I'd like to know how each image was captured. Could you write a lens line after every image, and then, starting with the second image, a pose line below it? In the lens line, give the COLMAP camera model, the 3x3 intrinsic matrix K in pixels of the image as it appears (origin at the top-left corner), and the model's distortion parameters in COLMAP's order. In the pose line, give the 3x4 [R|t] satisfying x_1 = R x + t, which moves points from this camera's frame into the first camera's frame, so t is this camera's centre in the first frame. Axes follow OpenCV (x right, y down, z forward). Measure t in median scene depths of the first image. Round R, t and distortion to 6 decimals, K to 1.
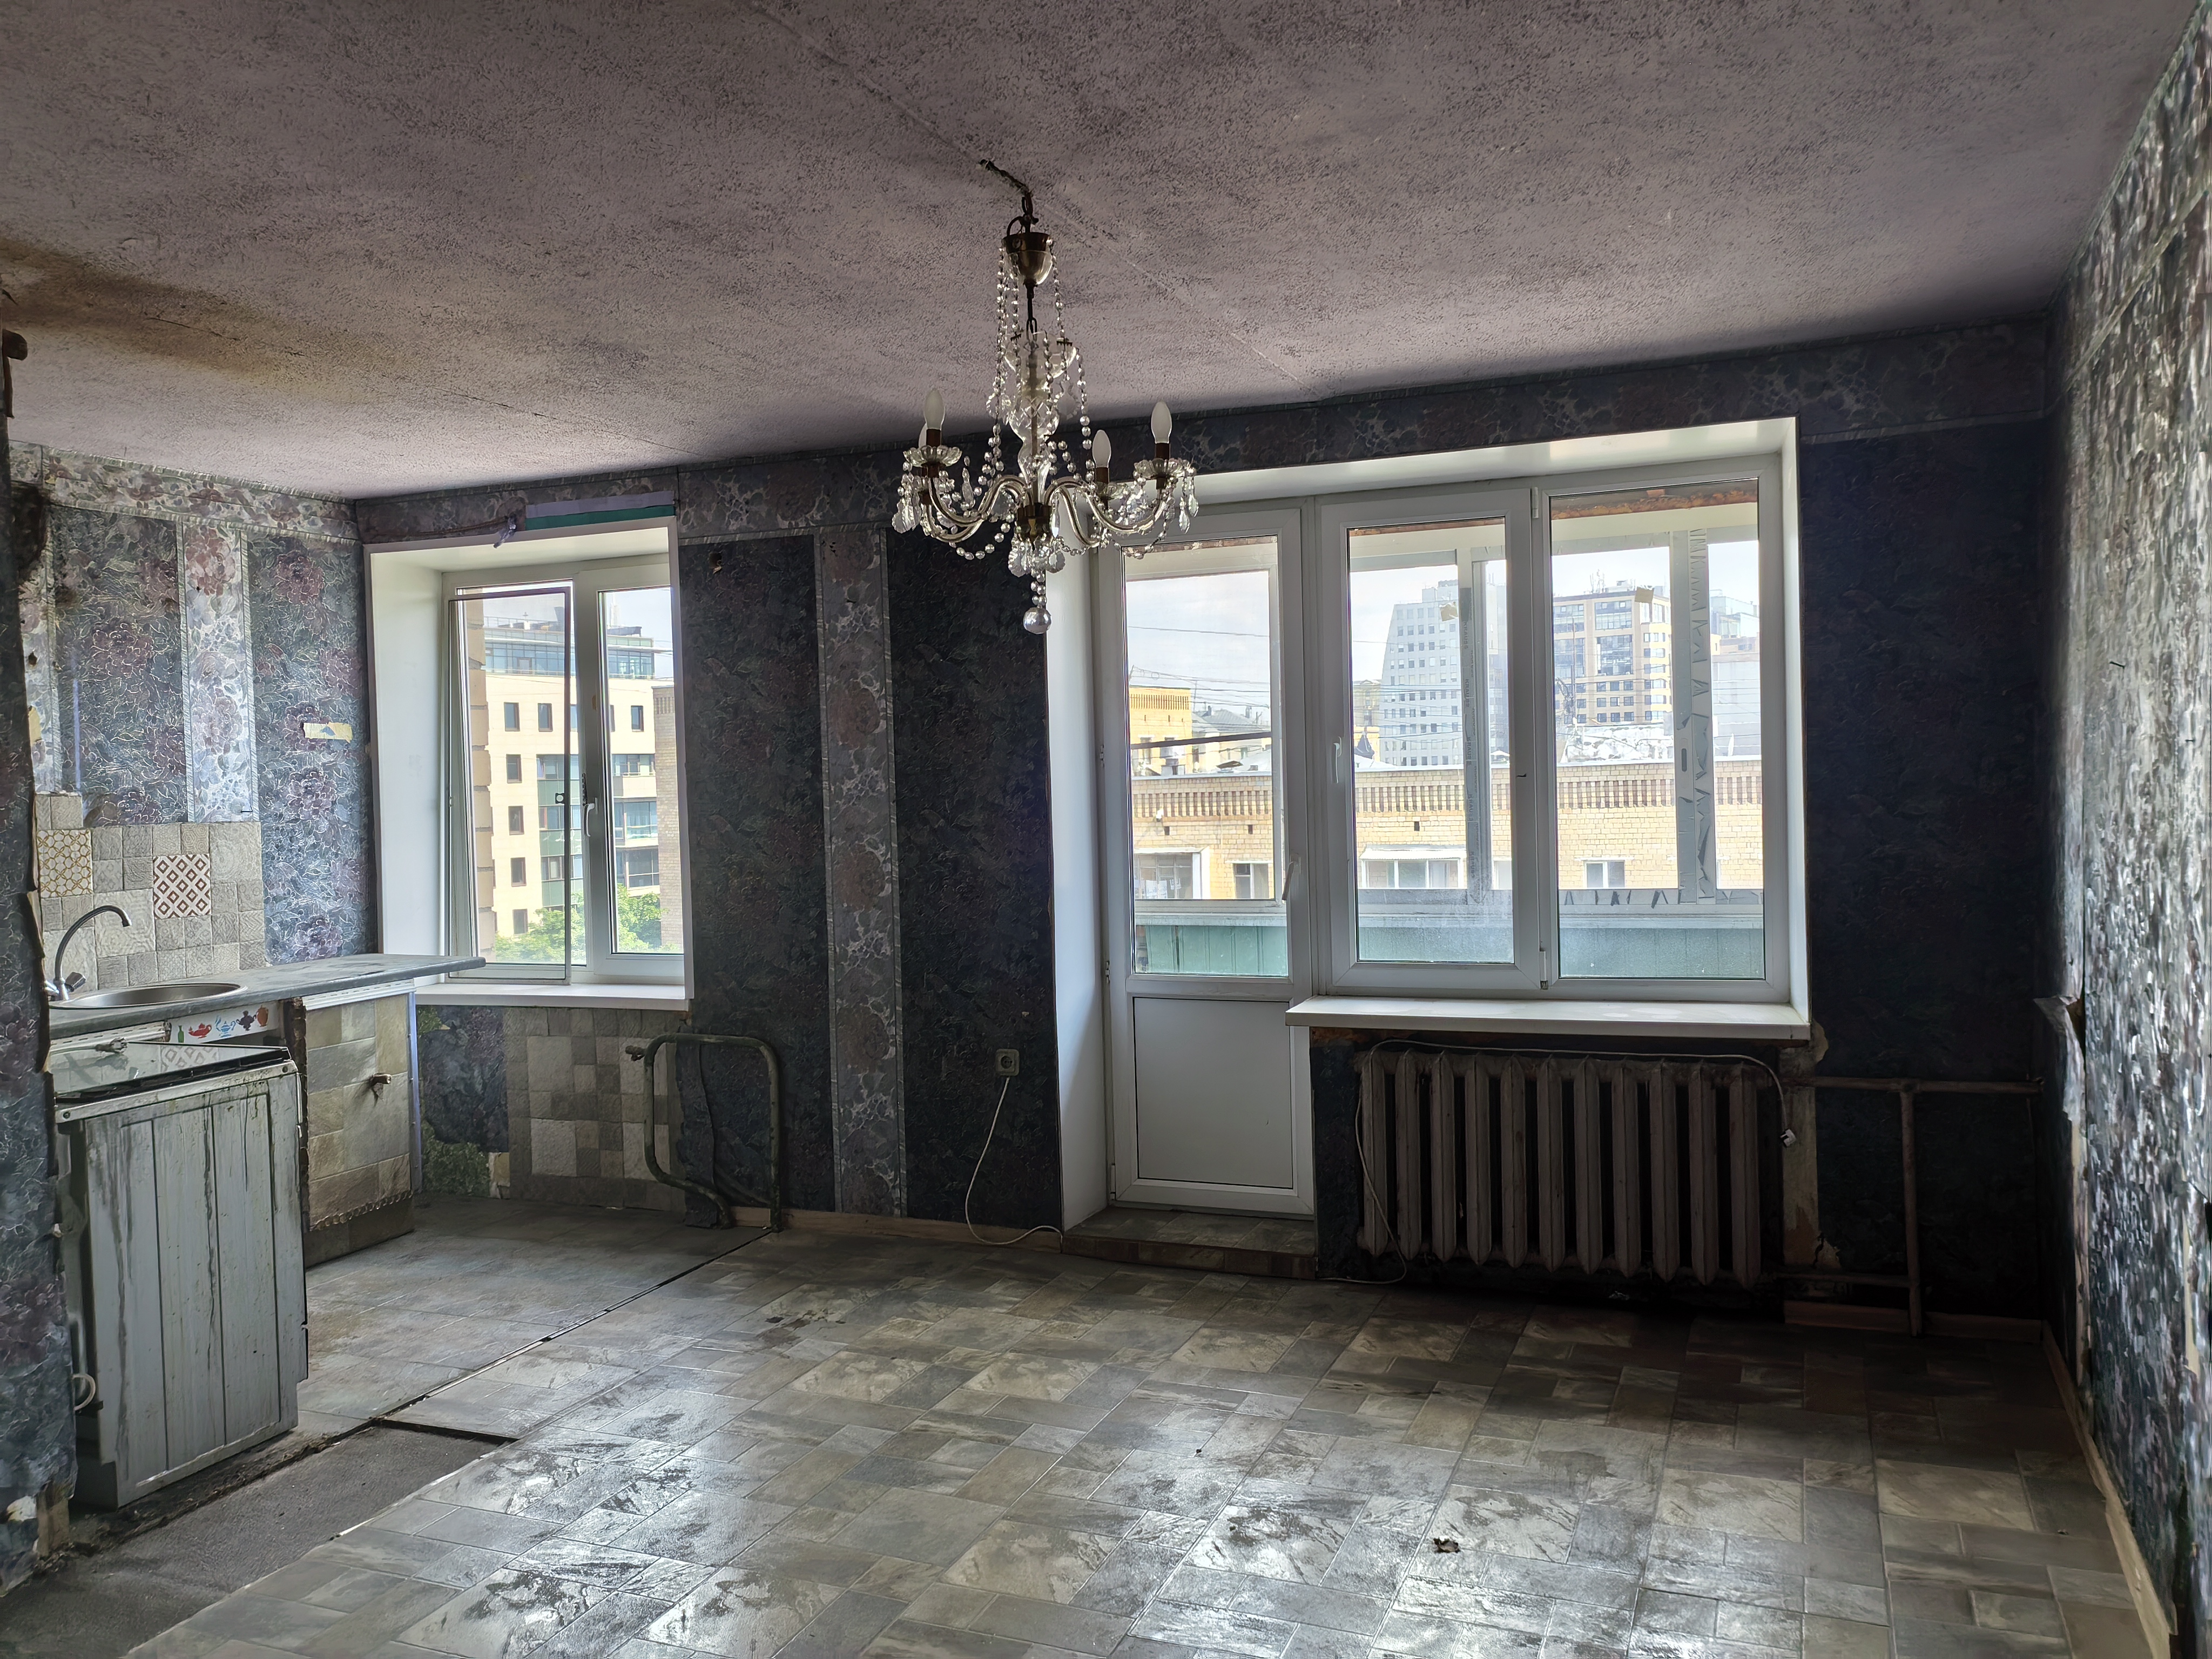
lens RADIAL K [[1715.7, 0, 1094.5], [0, 1715.7, 826.2], [0, 0, 1]] dist [0.016157, 0.046171]
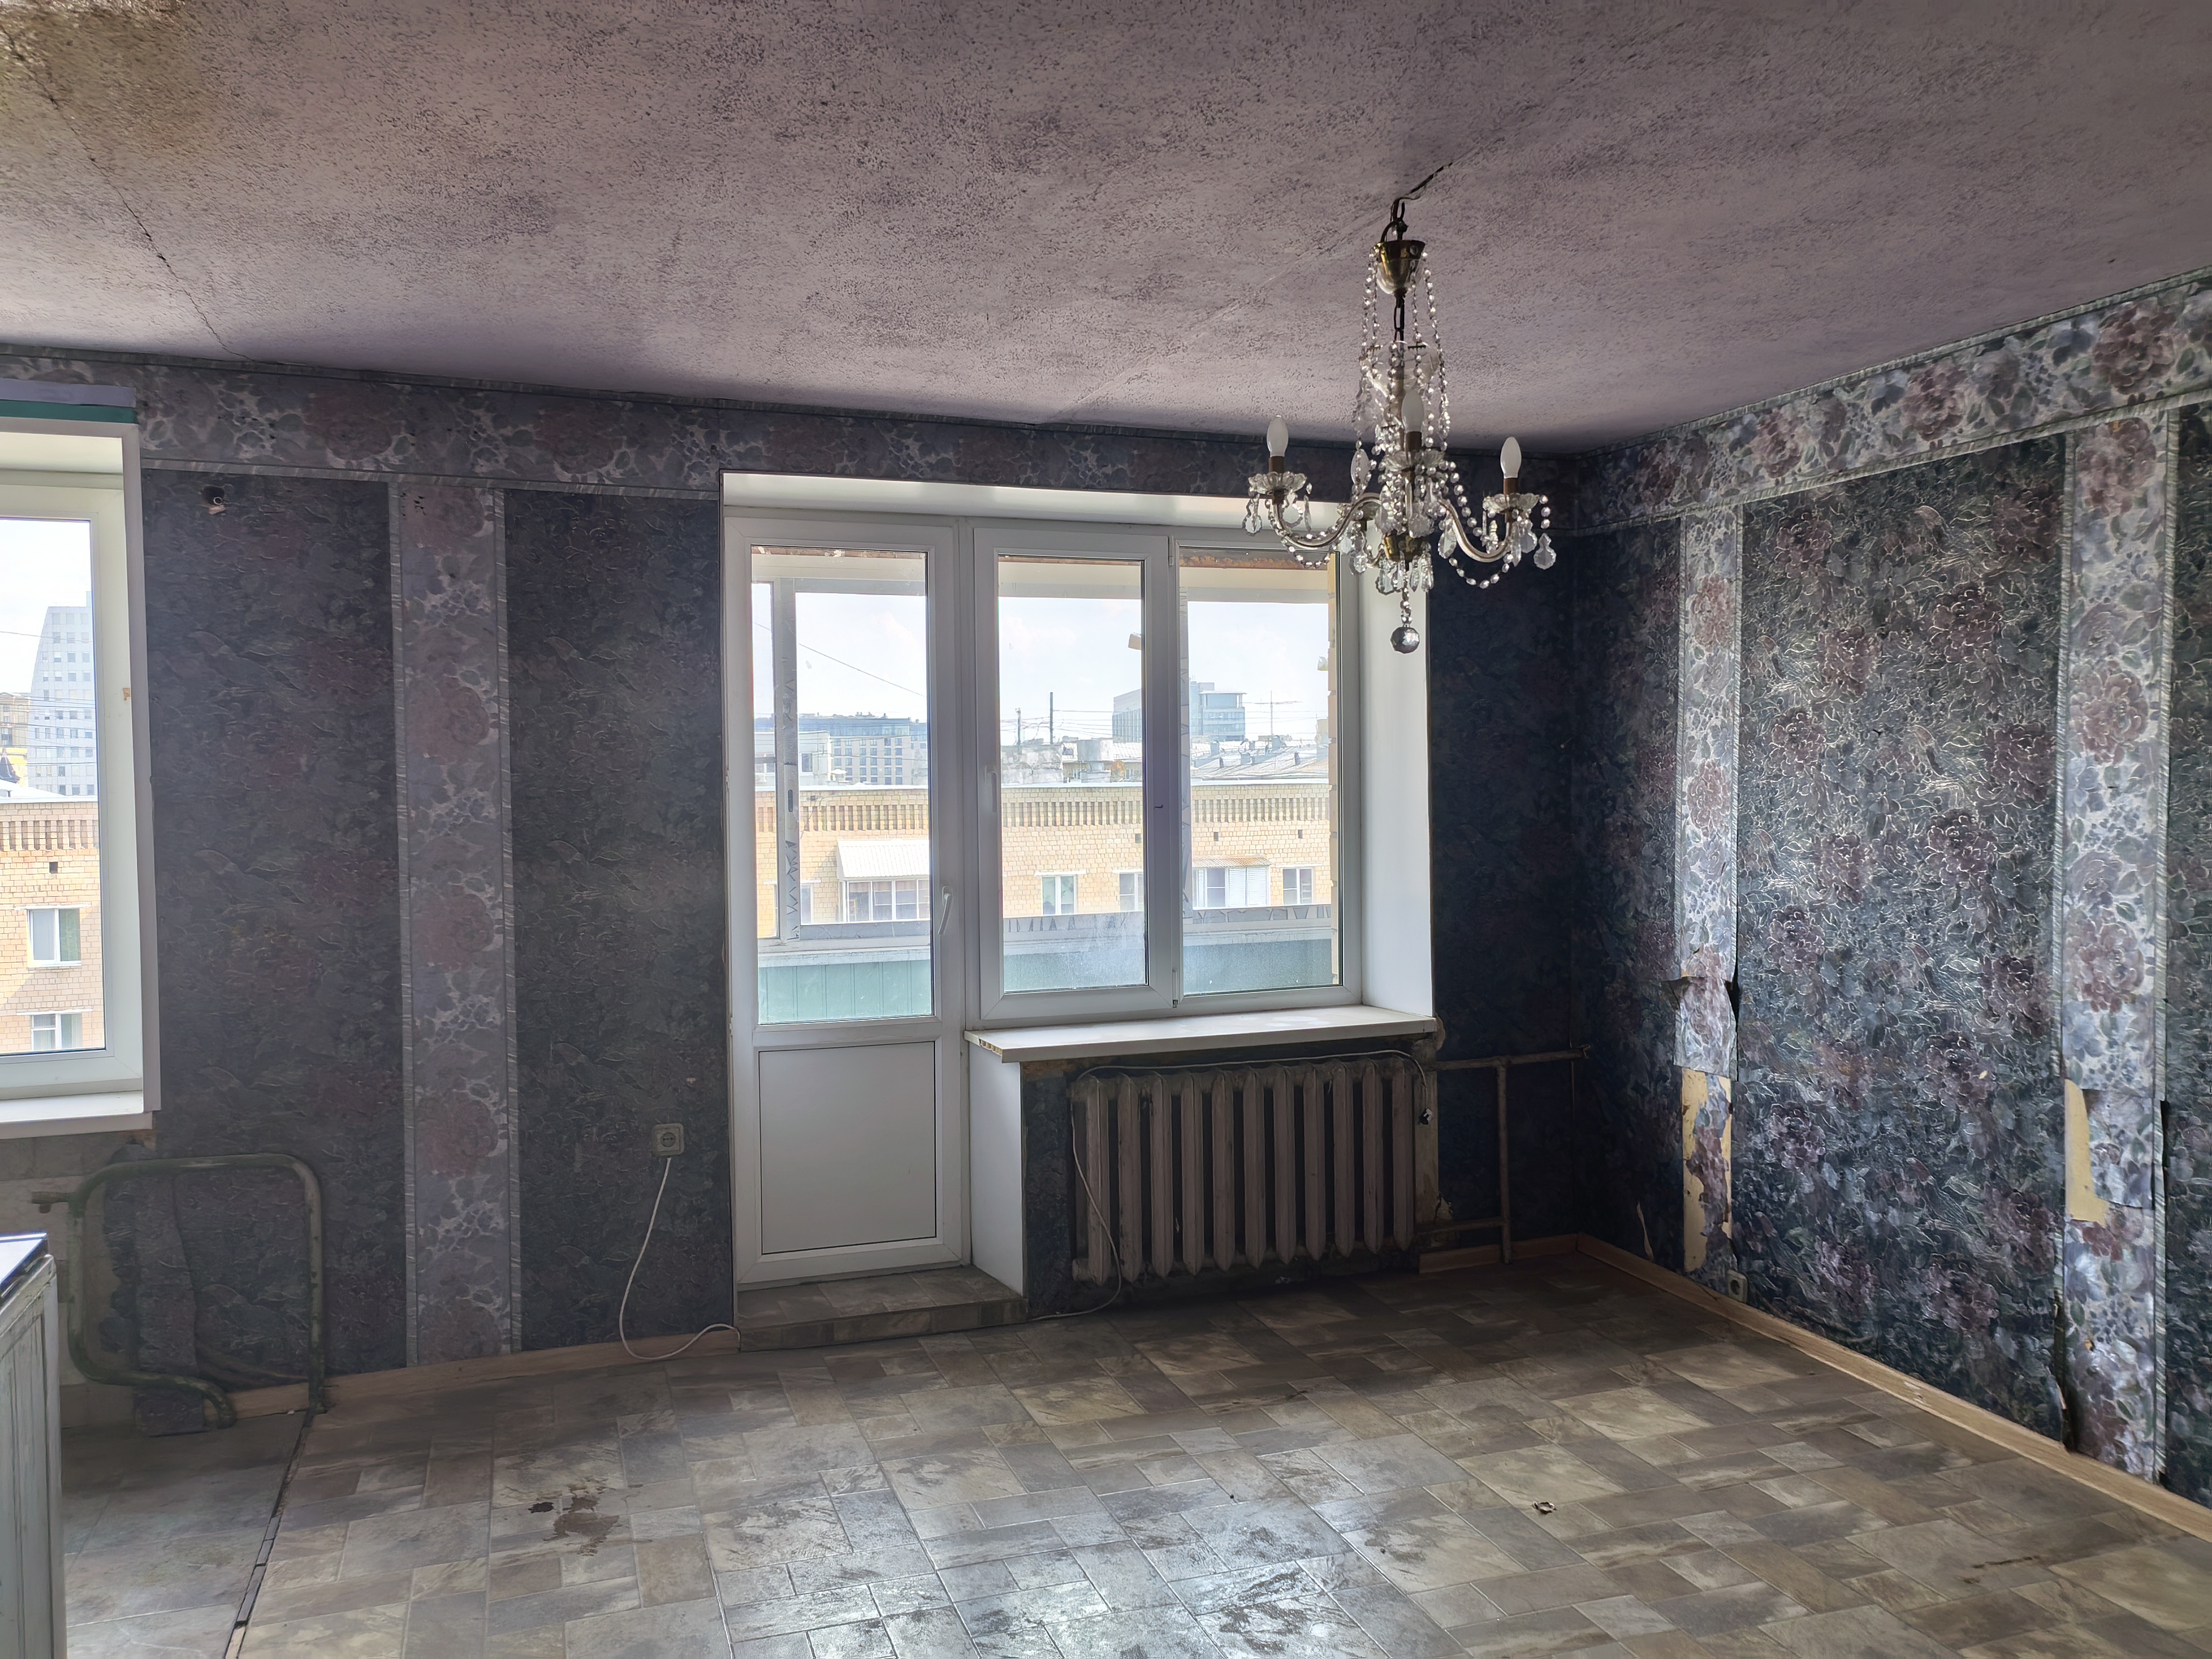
lens RADIAL K [[1715.7, 0, 1107.6], [0, 1715.7, 827.6], [0, 0, 1]] dist [0.016157, 0.046171]
pose [[0.741429, 0.002331, 0.671027, -0.479185], [0.010581, 0.999829, -0.015165, -0.000882], [-0.670947, 0.018344, 0.741278, 0.236403]]
